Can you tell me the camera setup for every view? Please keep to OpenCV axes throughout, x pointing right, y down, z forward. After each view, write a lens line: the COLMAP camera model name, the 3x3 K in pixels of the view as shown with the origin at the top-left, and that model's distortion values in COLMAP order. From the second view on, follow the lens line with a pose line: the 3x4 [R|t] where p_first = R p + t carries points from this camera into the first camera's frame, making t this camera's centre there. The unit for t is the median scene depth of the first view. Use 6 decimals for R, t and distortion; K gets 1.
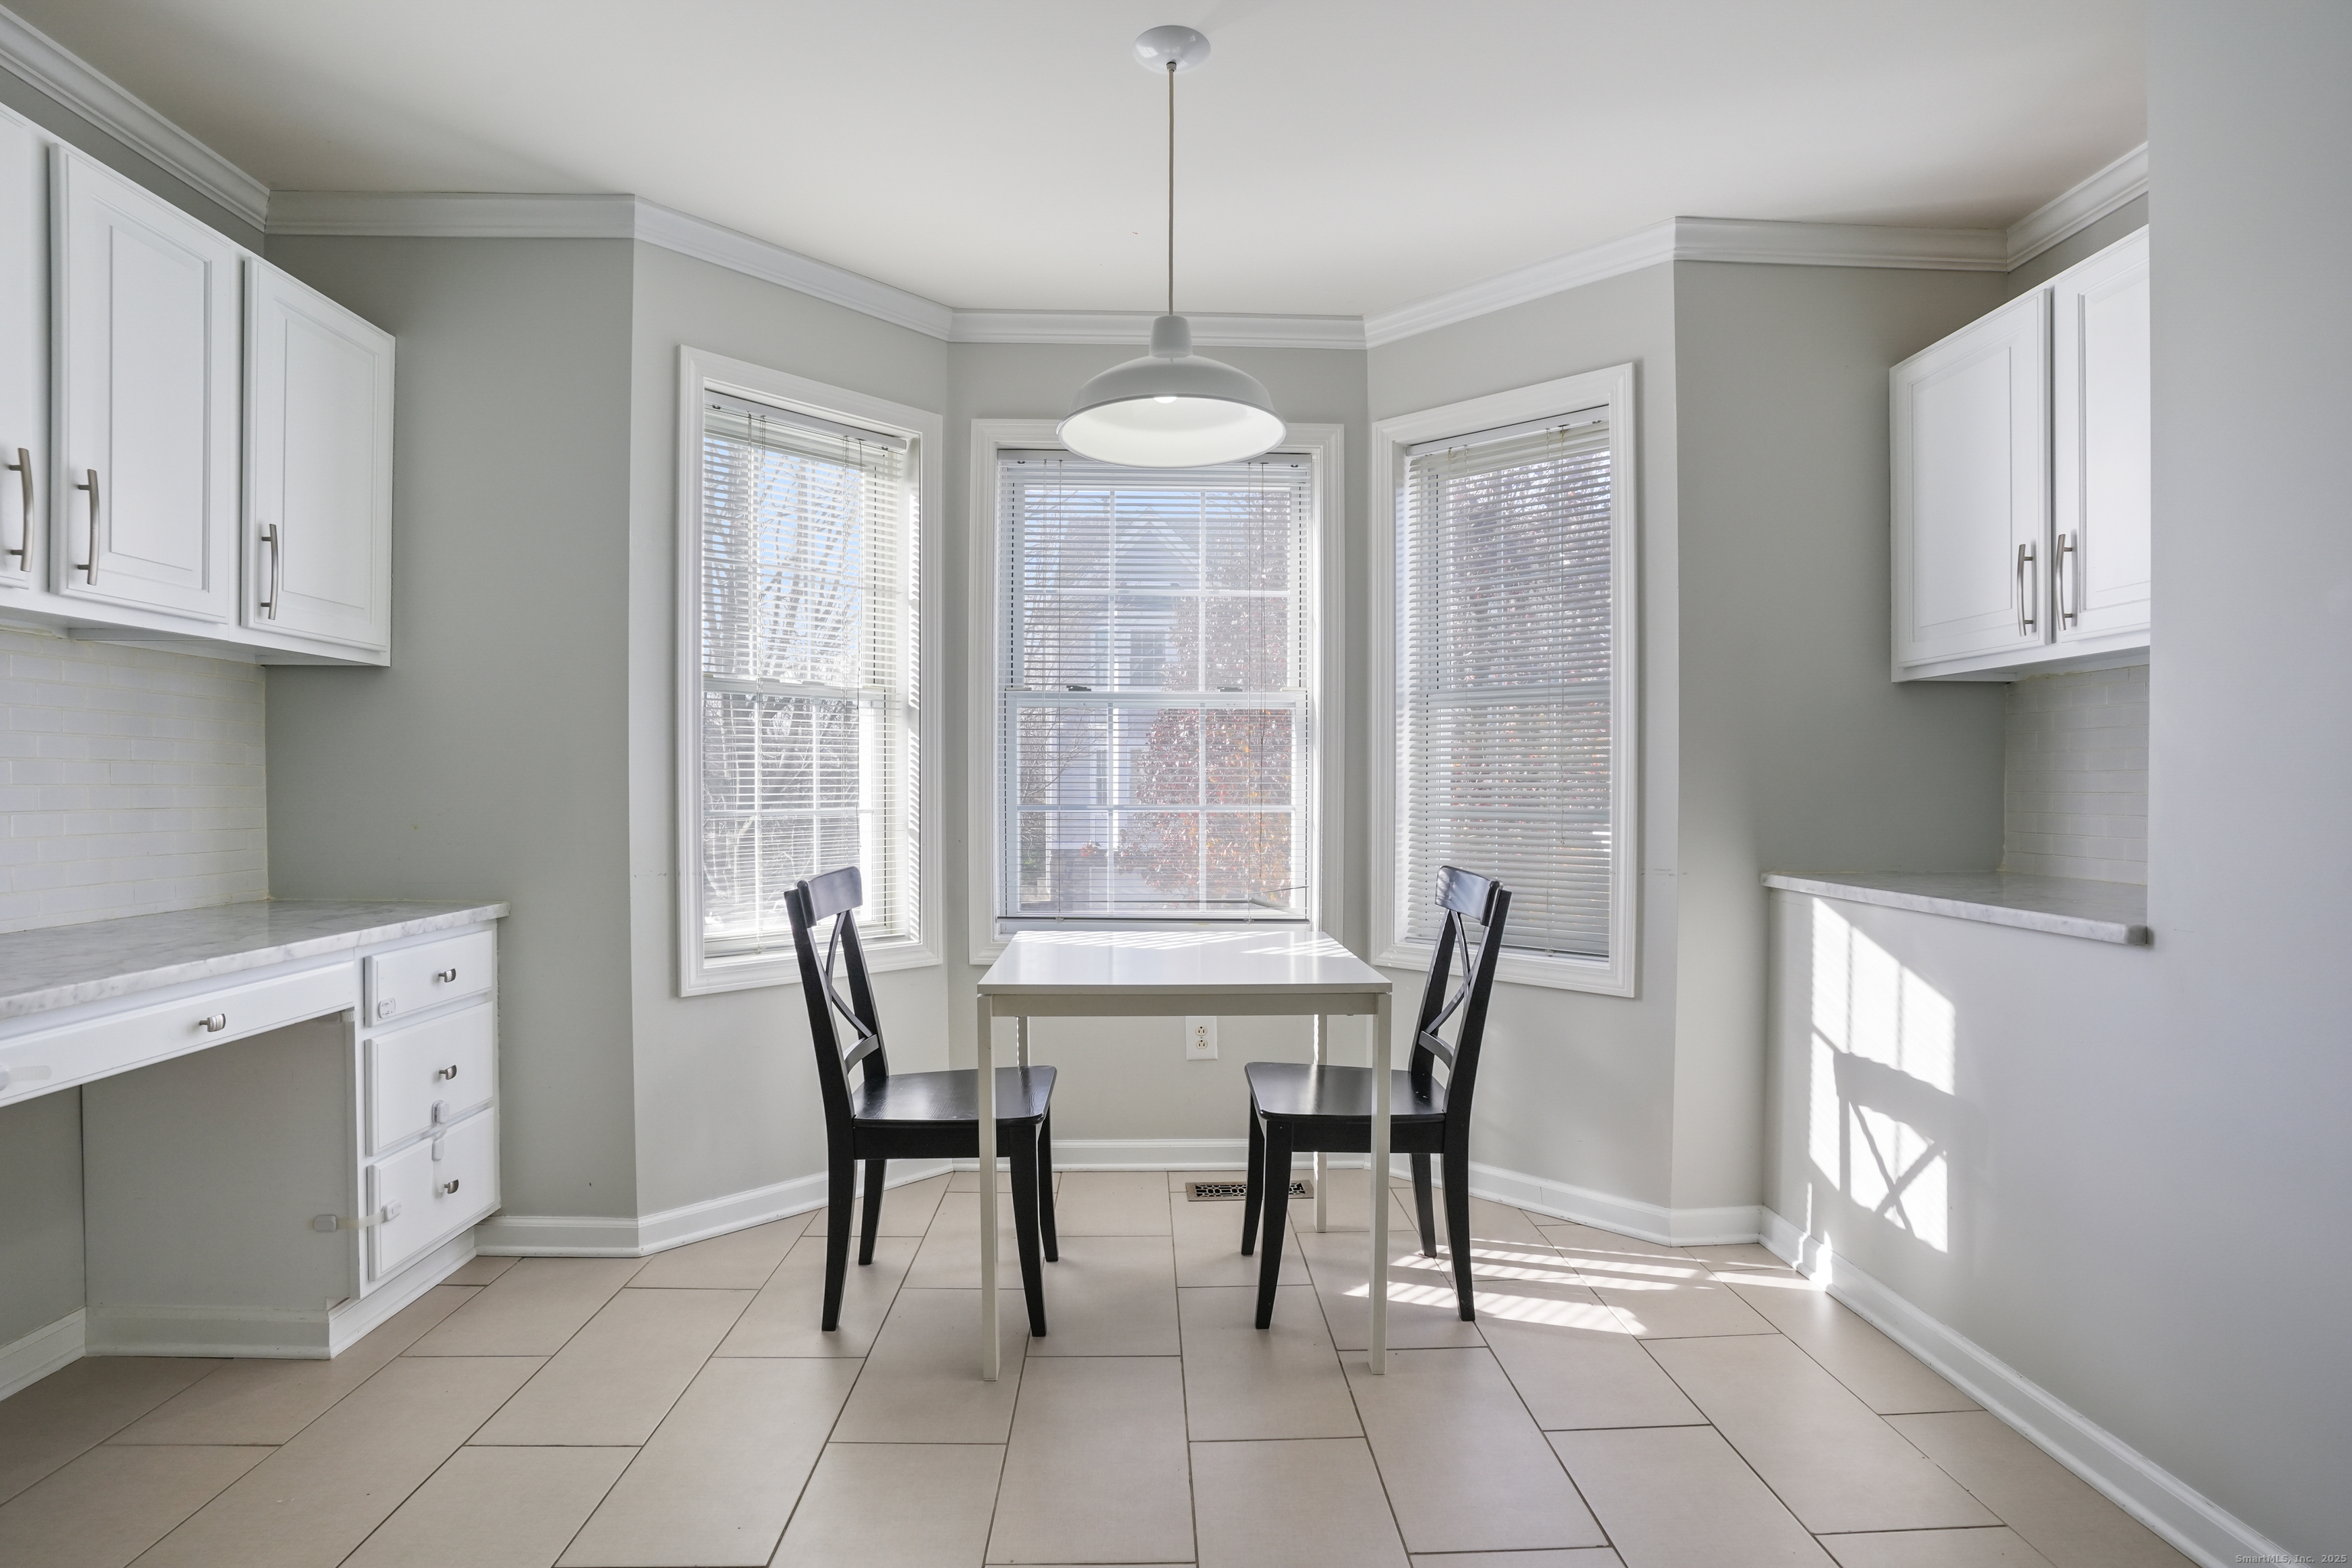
lens RADIAL K [[1156.7, 0, 1169.5], [0, 1156.7, 803.7], [0, 0, 1]] dist [-0.067759, 0.027426]
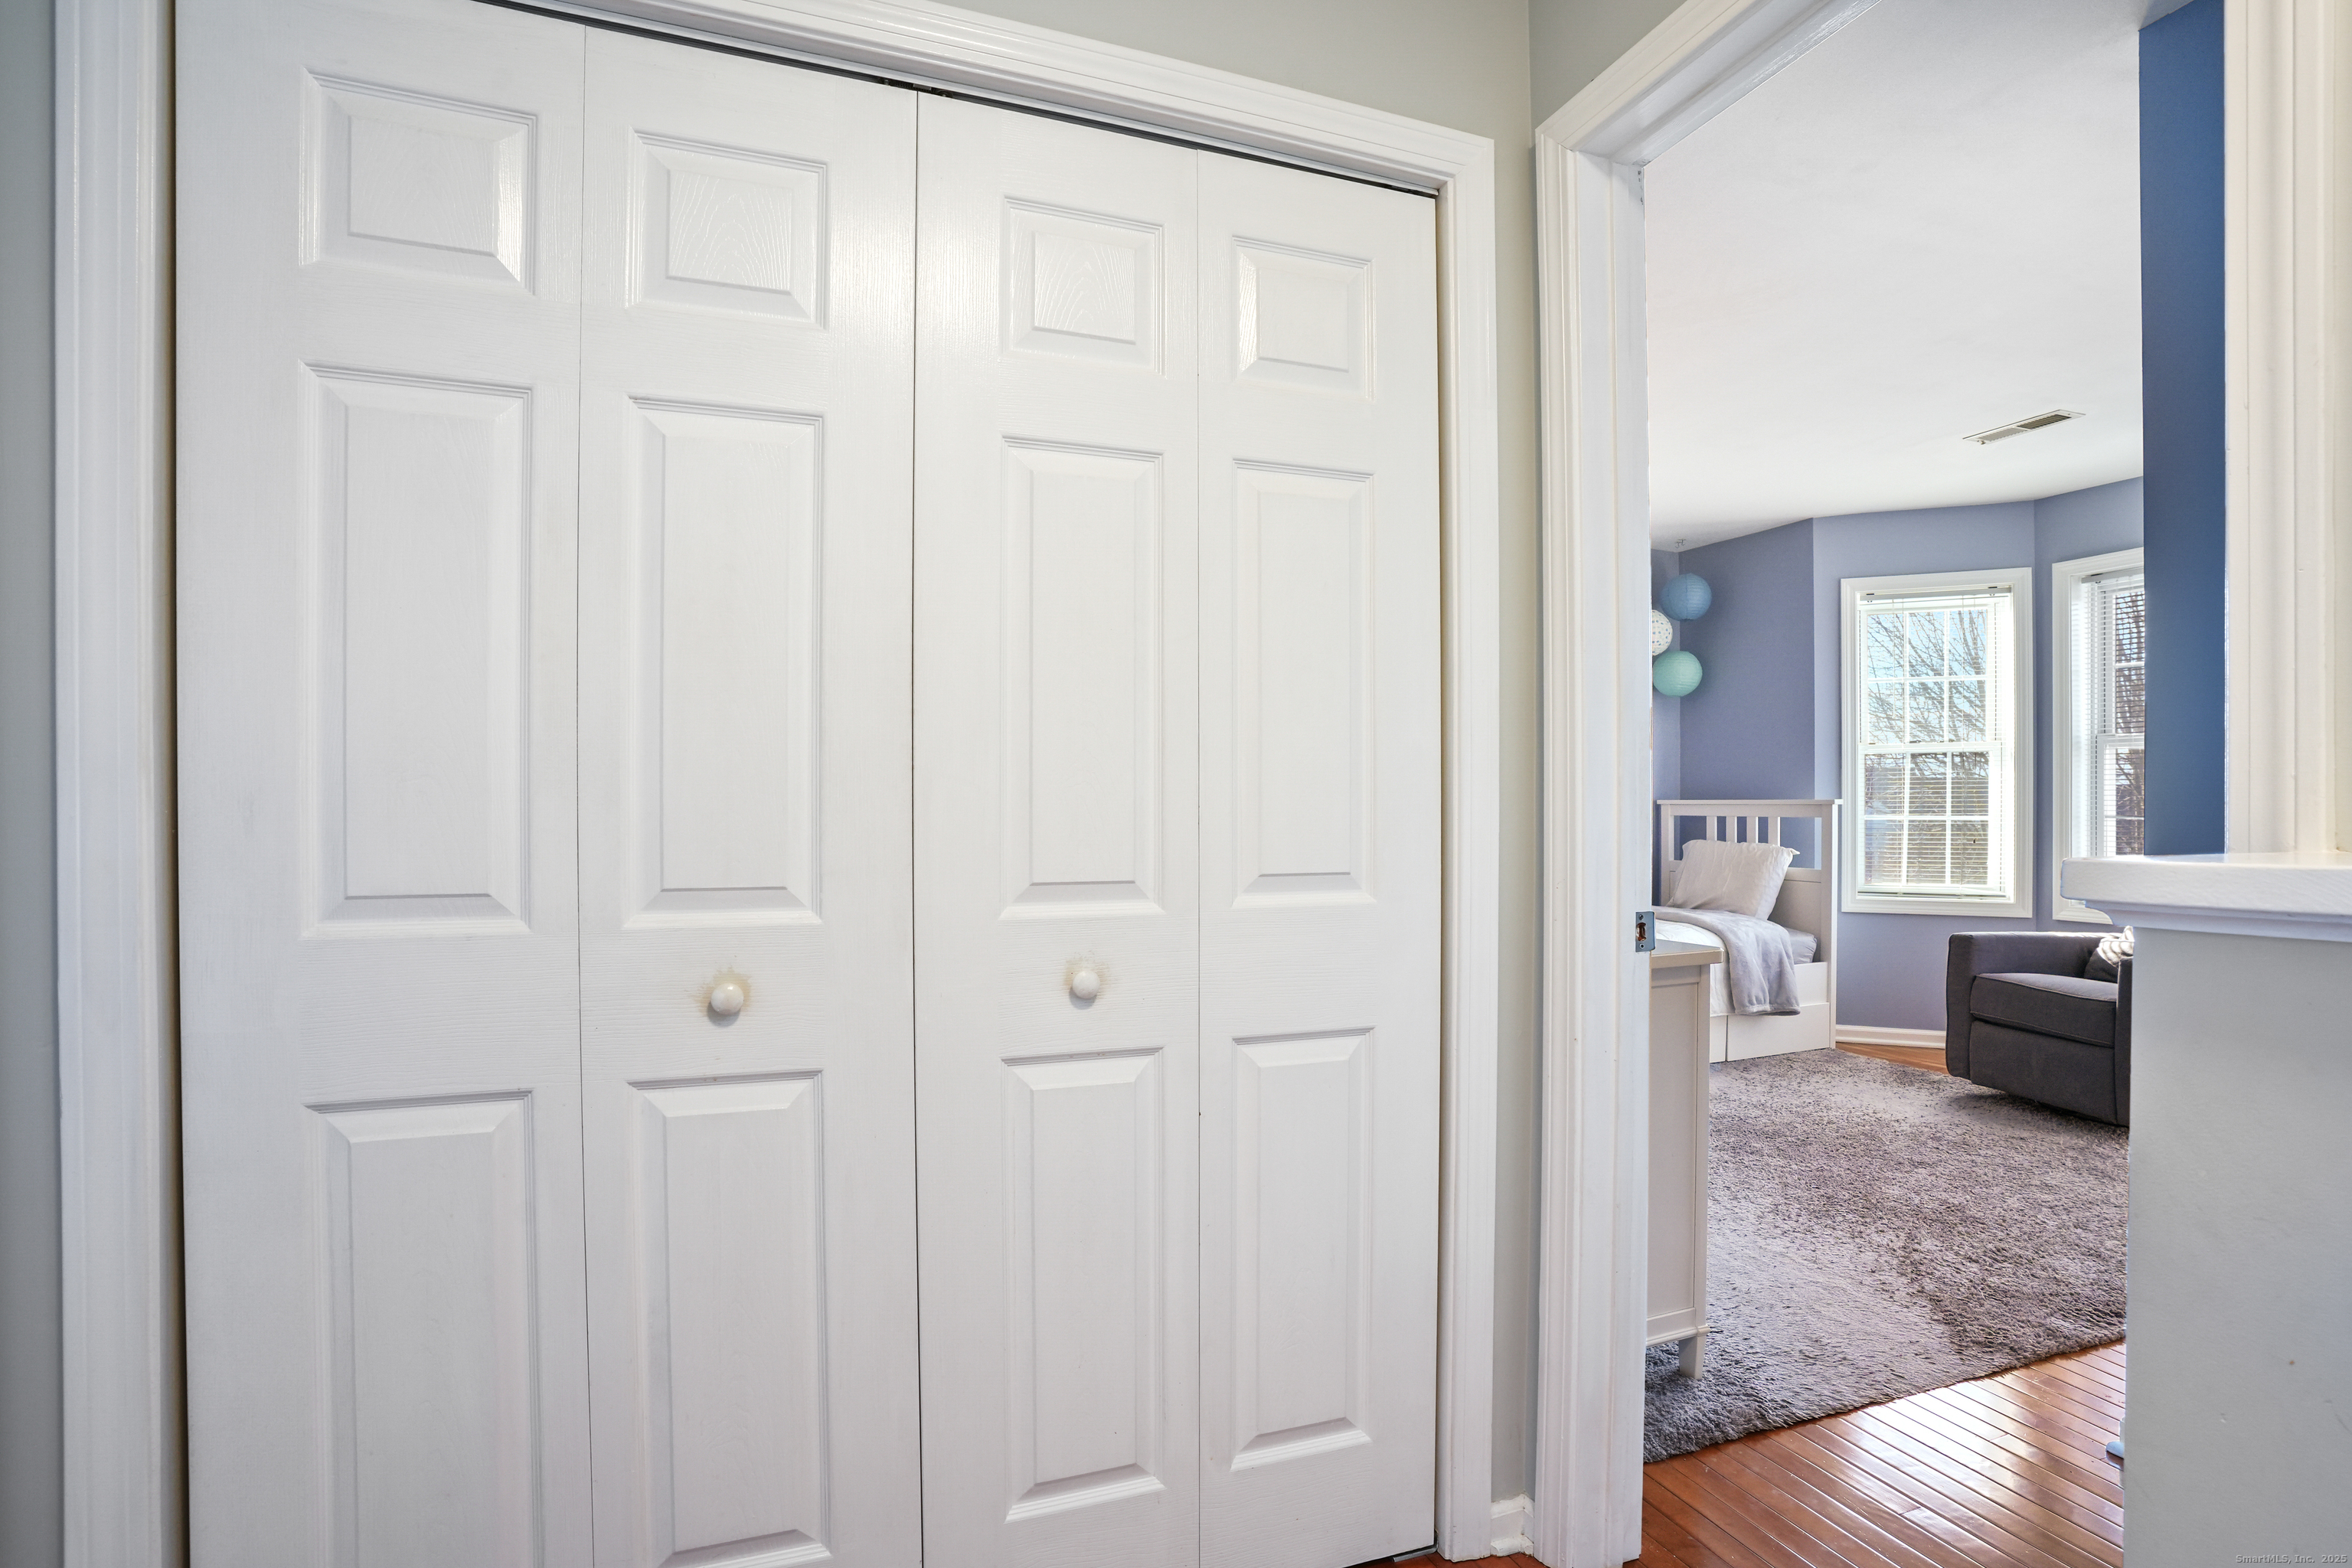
lens RADIAL K [[1156.7, 0, 1162.1], [0, 1156.7, 793.3], [0, 0, 1]] dist [-0.067759, 0.027426]
pose [[0.308455, 0.000202, -0.951239, 1.113984], [-0.006566, 0.999977, -0.001917, -0.023063], [0.951216, 0.006838, 0.308449, -0.747679]]
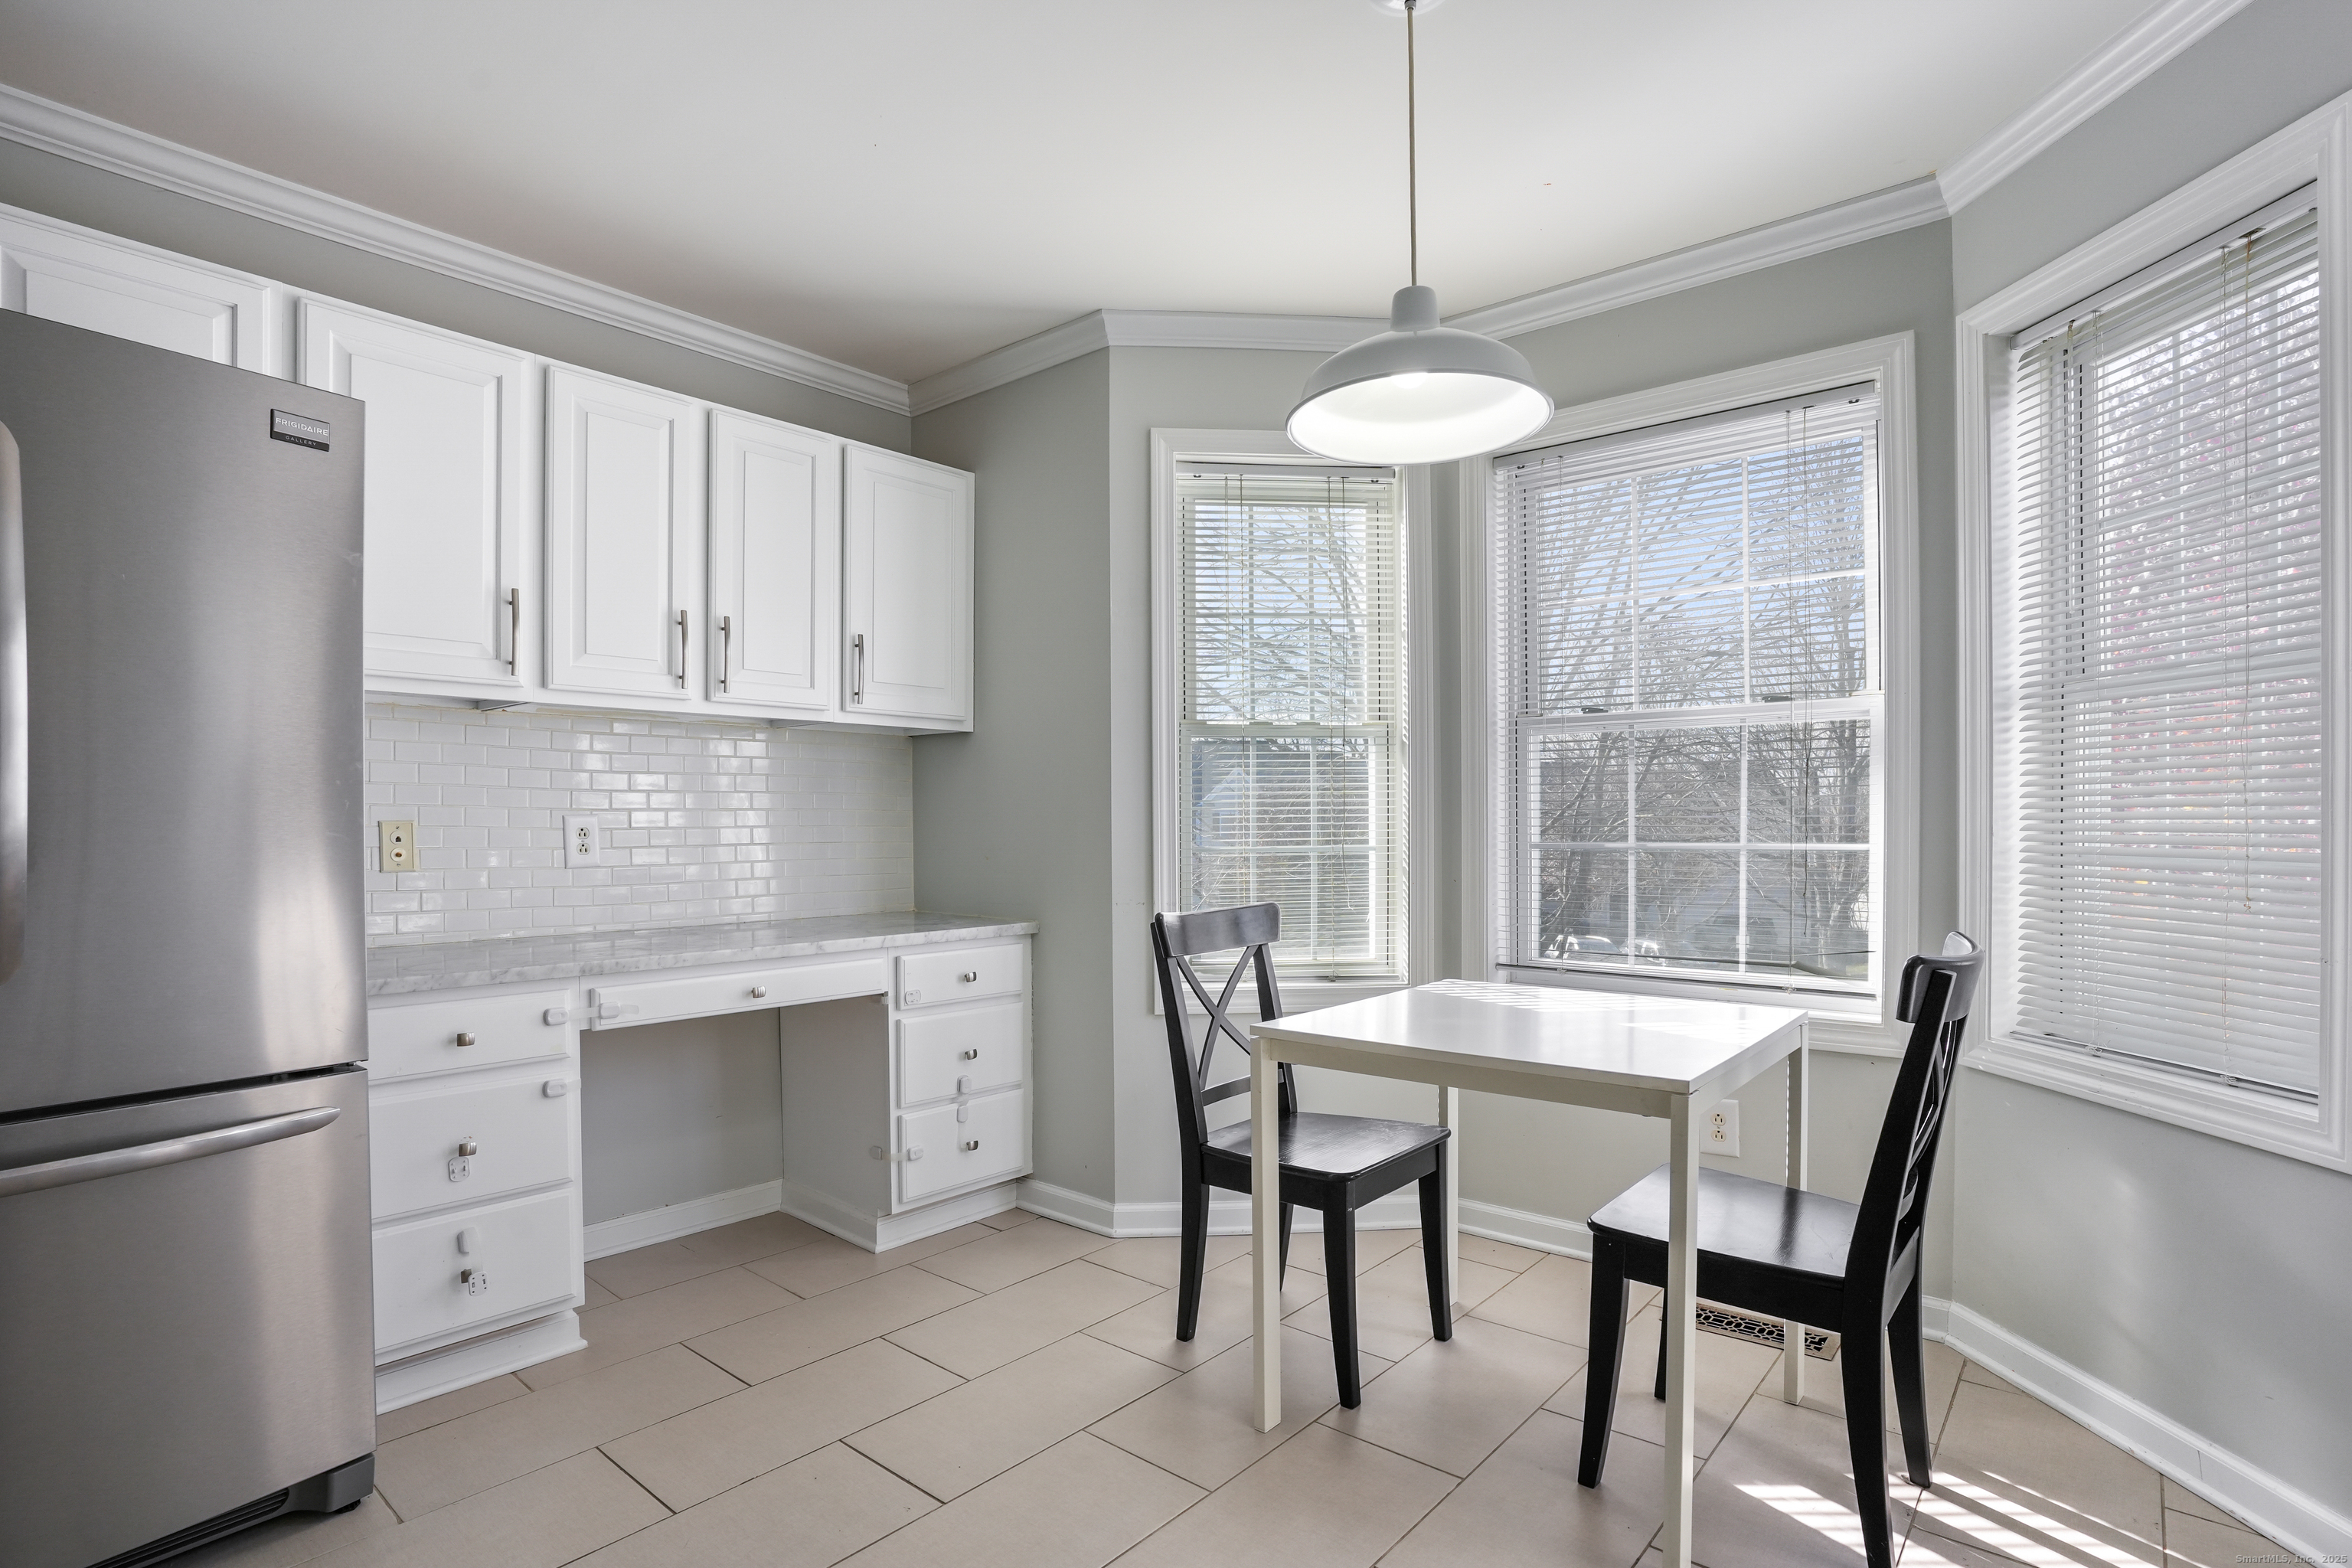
lens RADIAL K [[1156.7, 0, 1185.4], [0, 1156.7, 836.0], [0, 0, 1]] dist [-0.067759, 0.027426]
pose [[0.739223, 0.003320, -0.673453, 0.373748], [-0.003774, 0.999993, 0.000787, -0.005585], [0.673451, 0.001960, 0.739230, 0.197907]]
